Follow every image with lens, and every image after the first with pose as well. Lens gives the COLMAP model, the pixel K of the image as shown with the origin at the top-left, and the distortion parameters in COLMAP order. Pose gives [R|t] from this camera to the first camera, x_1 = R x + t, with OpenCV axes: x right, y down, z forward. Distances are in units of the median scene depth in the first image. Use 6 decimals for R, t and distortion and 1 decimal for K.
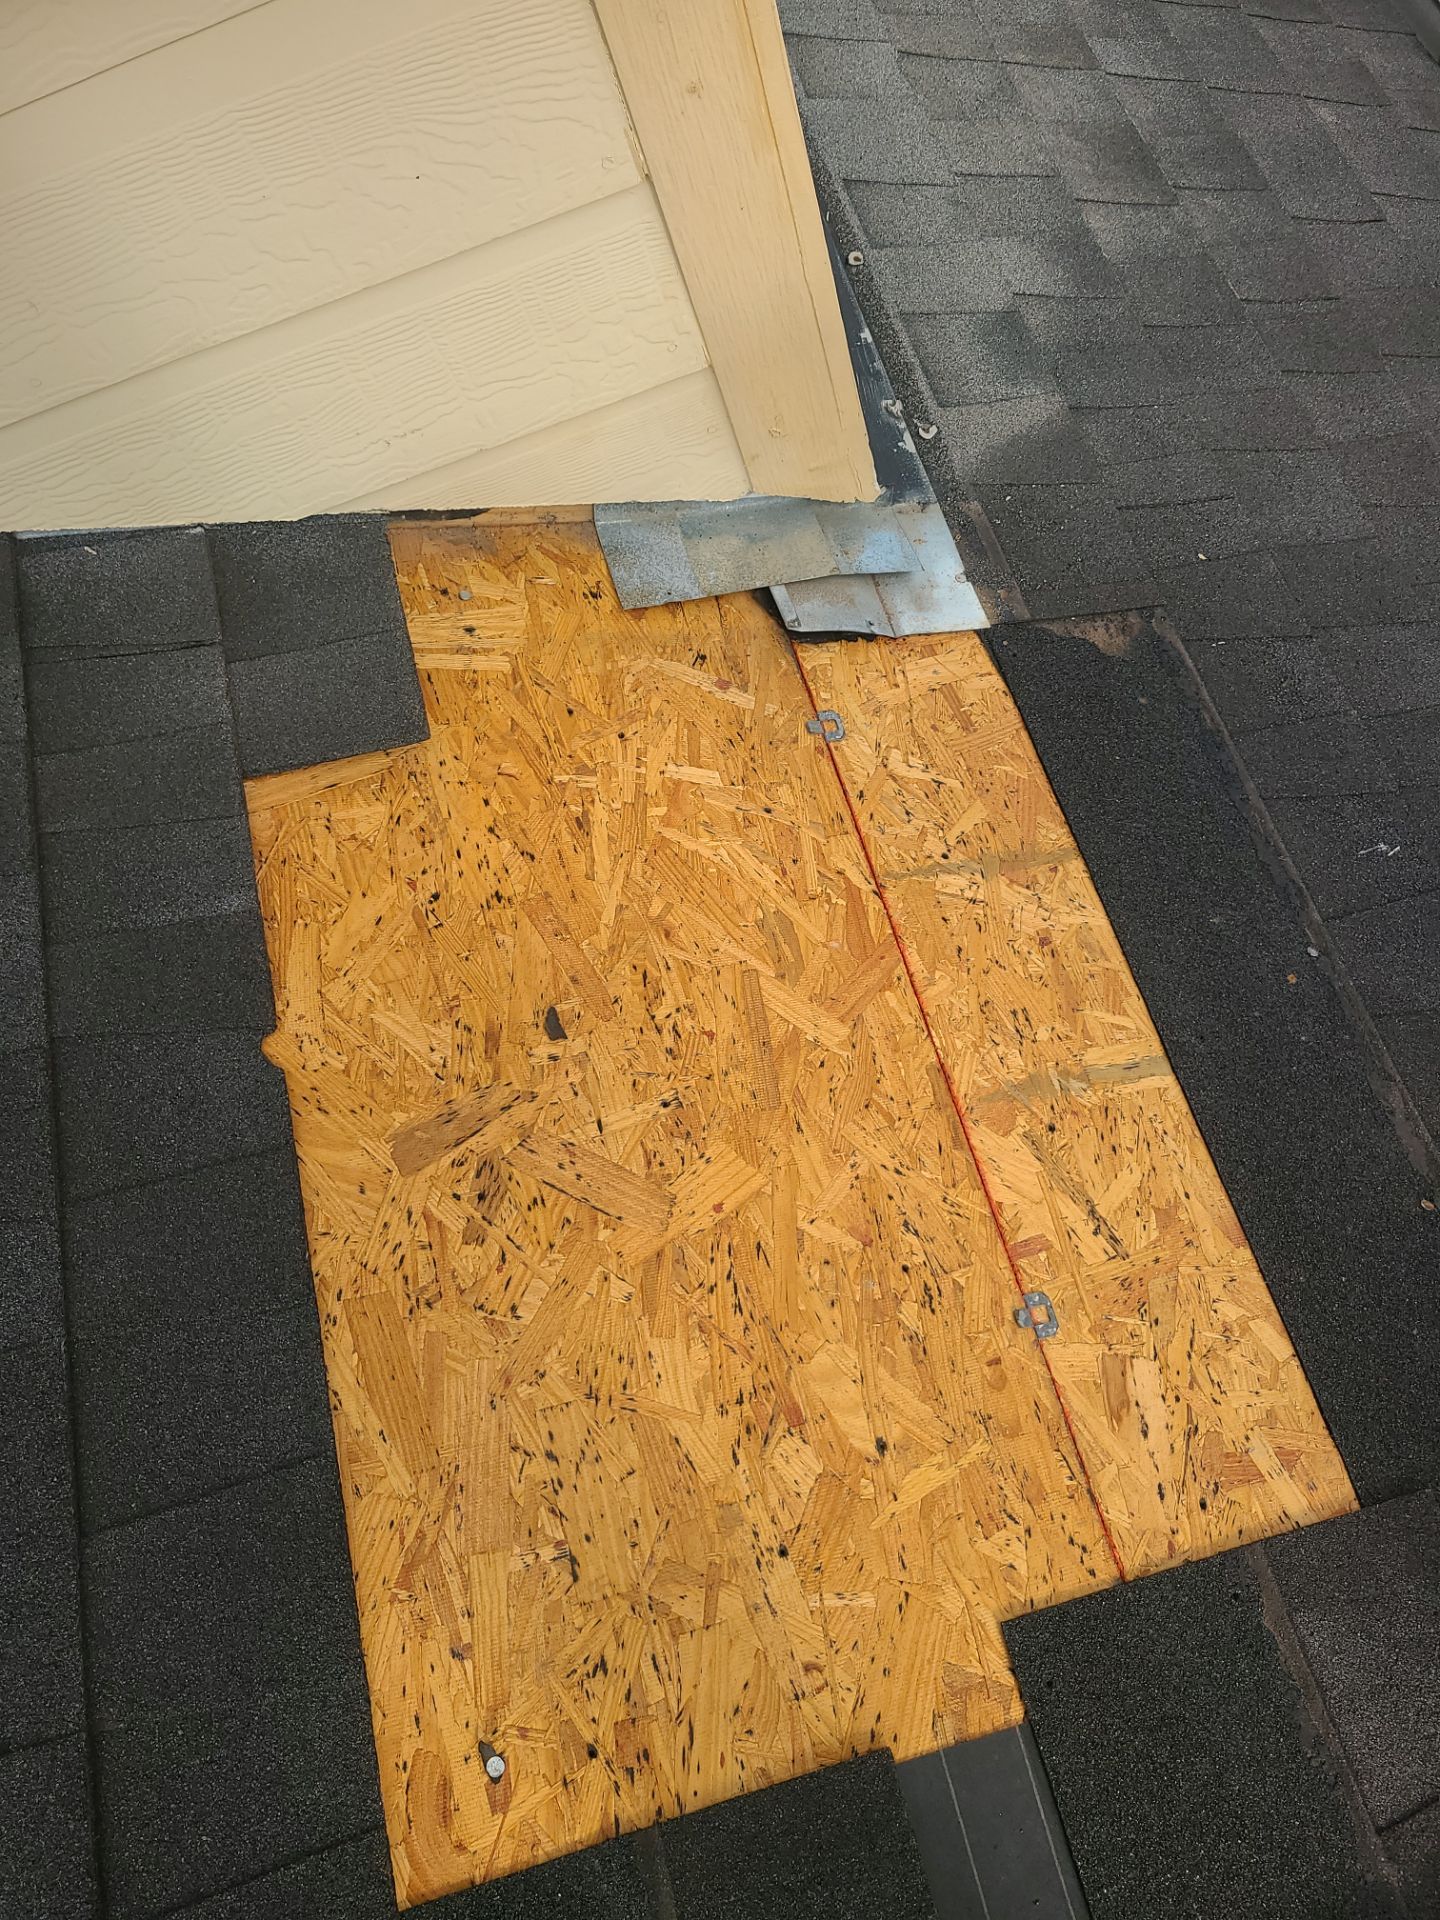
lens RADIAL K [[1449.9, 0, 750.8], [0, 1449.9, 959.9], [0, 0, 1]] dist [0.047246, -0.029271]
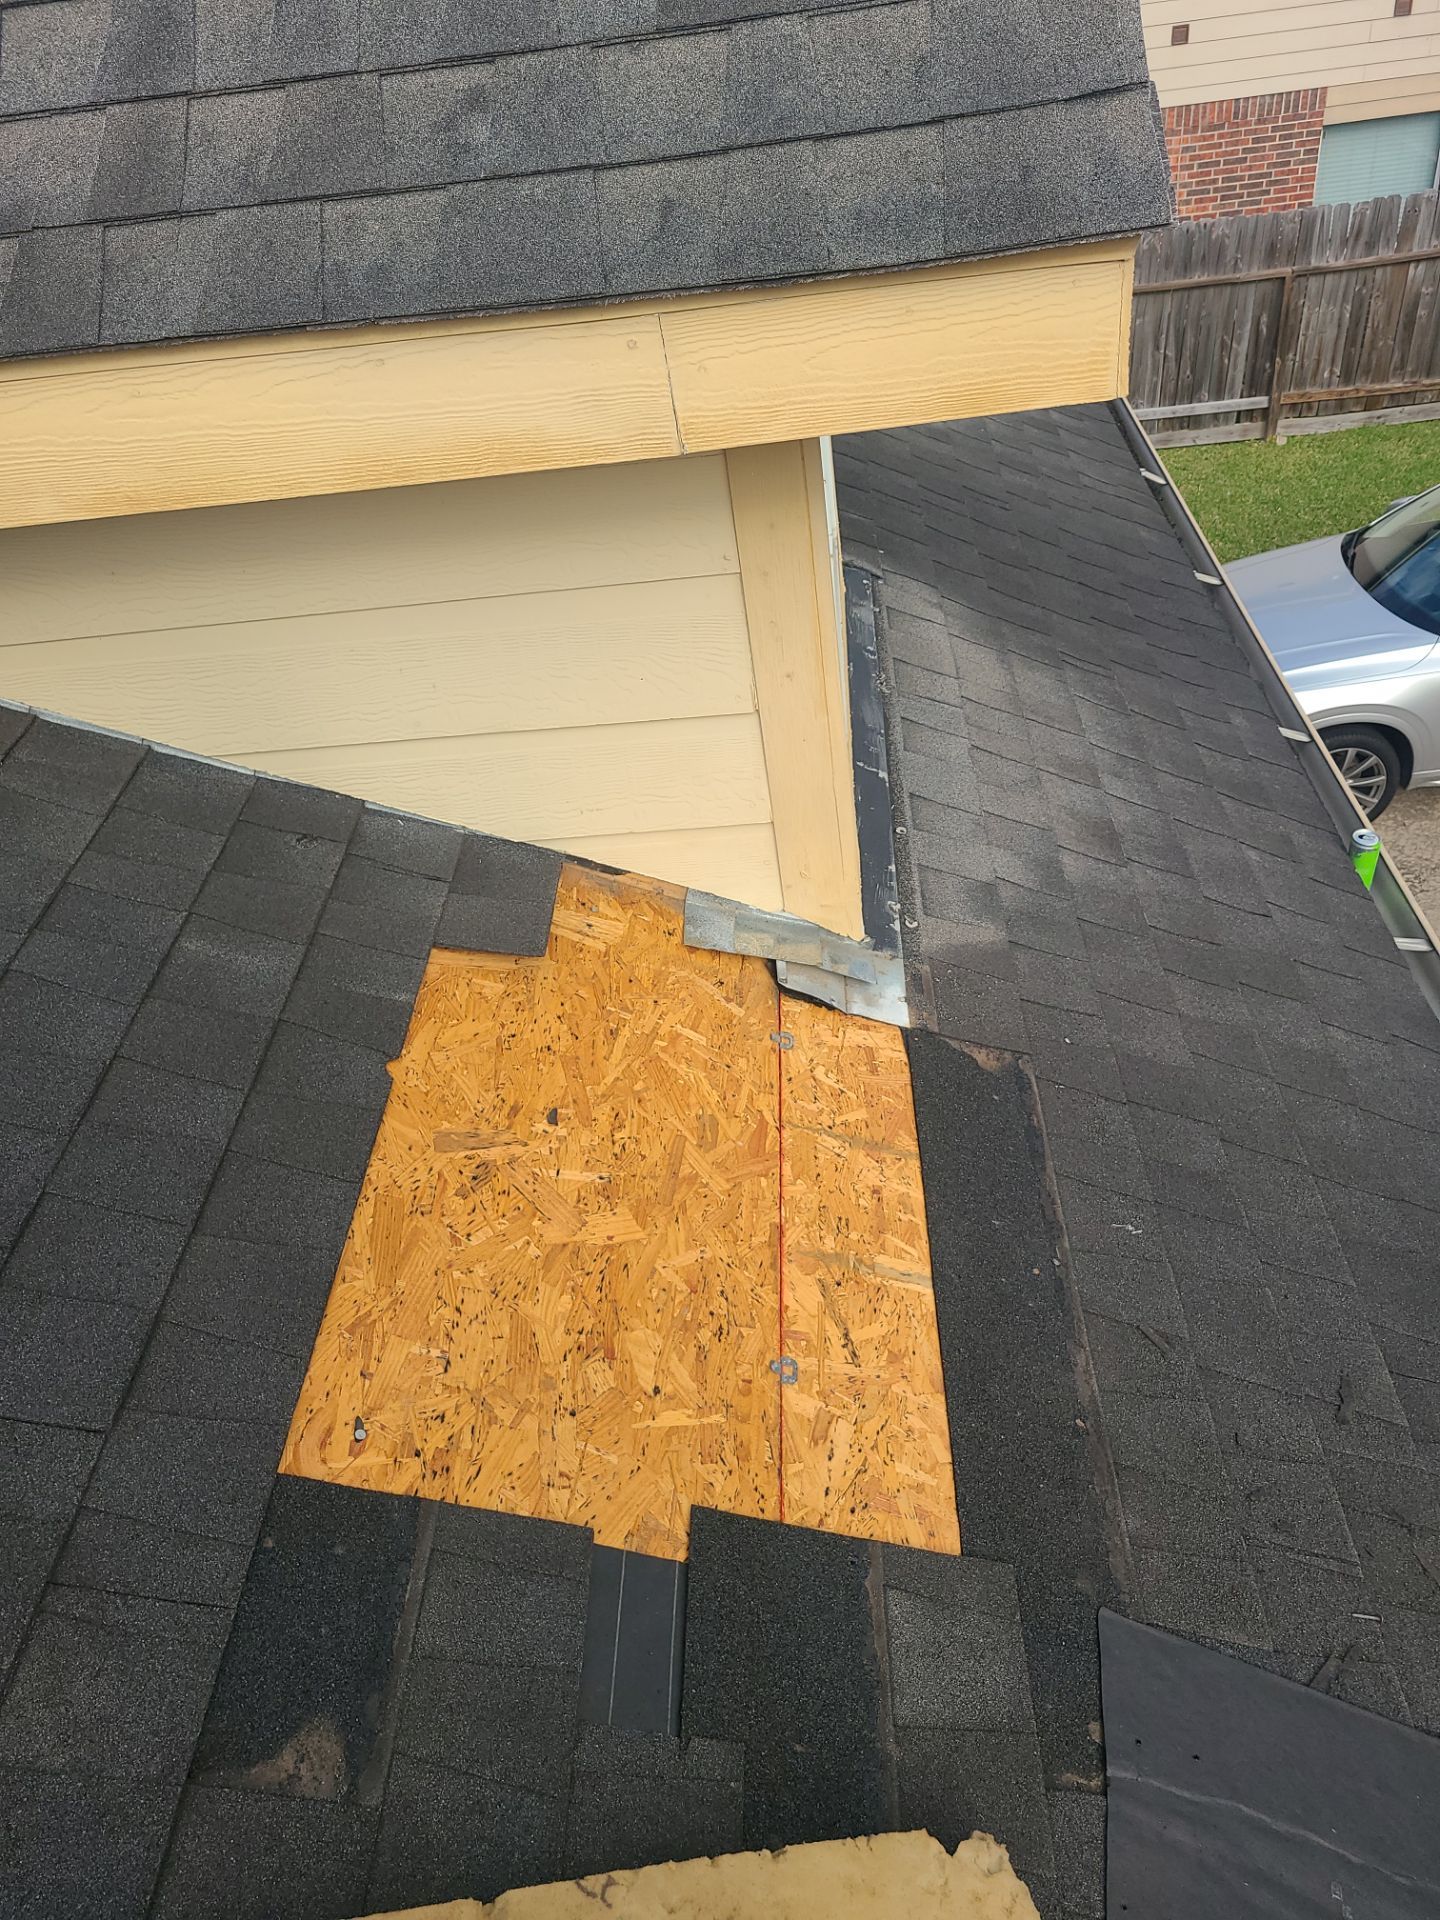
lens RADIAL K [[1449.9, 0, 724.5], [0, 1449.9, 942.9], [0, 0, 1]] dist [0.047246, -0.029271]
pose [[0.952311, 0.260862, -0.158286, 0.236763], [-0.303914, 0.857150, -0.415849, 0.465996], [0.027195, 0.444123, 0.895553, -0.493872]]
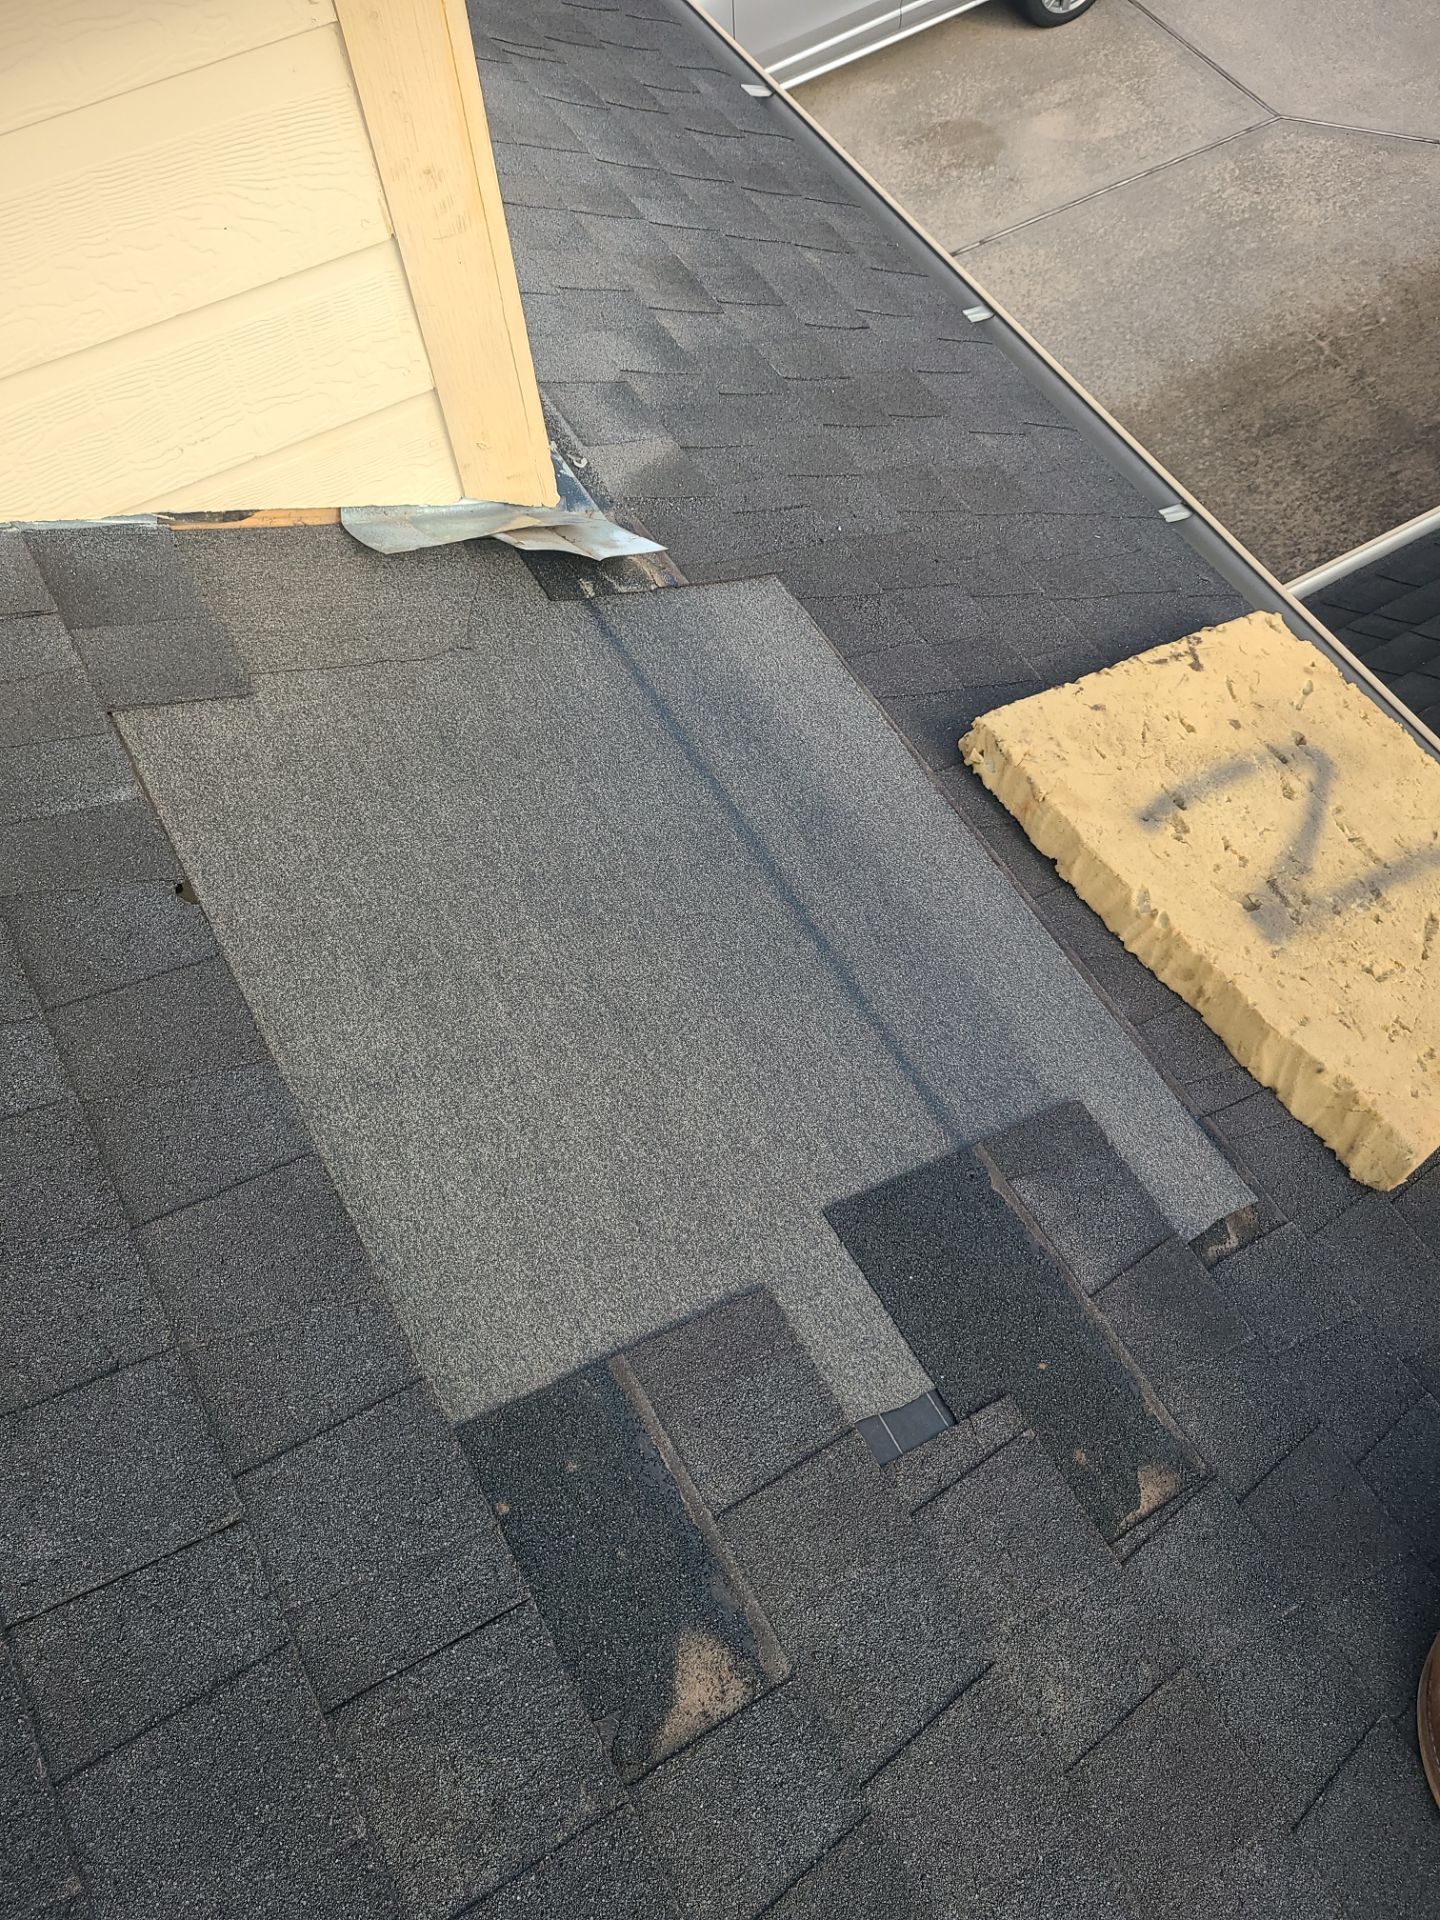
lens RADIAL K [[1449.9, 0, 735.6], [0, 1449.9, 962.2], [0, 0, 1]] dist [0.047246, -0.029271]
pose [[0.950846, -0.128227, 0.281870, -0.216750], [0.160545, 0.982482, -0.094627, 0.277223], [-0.264798, 0.135229, 0.954775, -0.261427]]
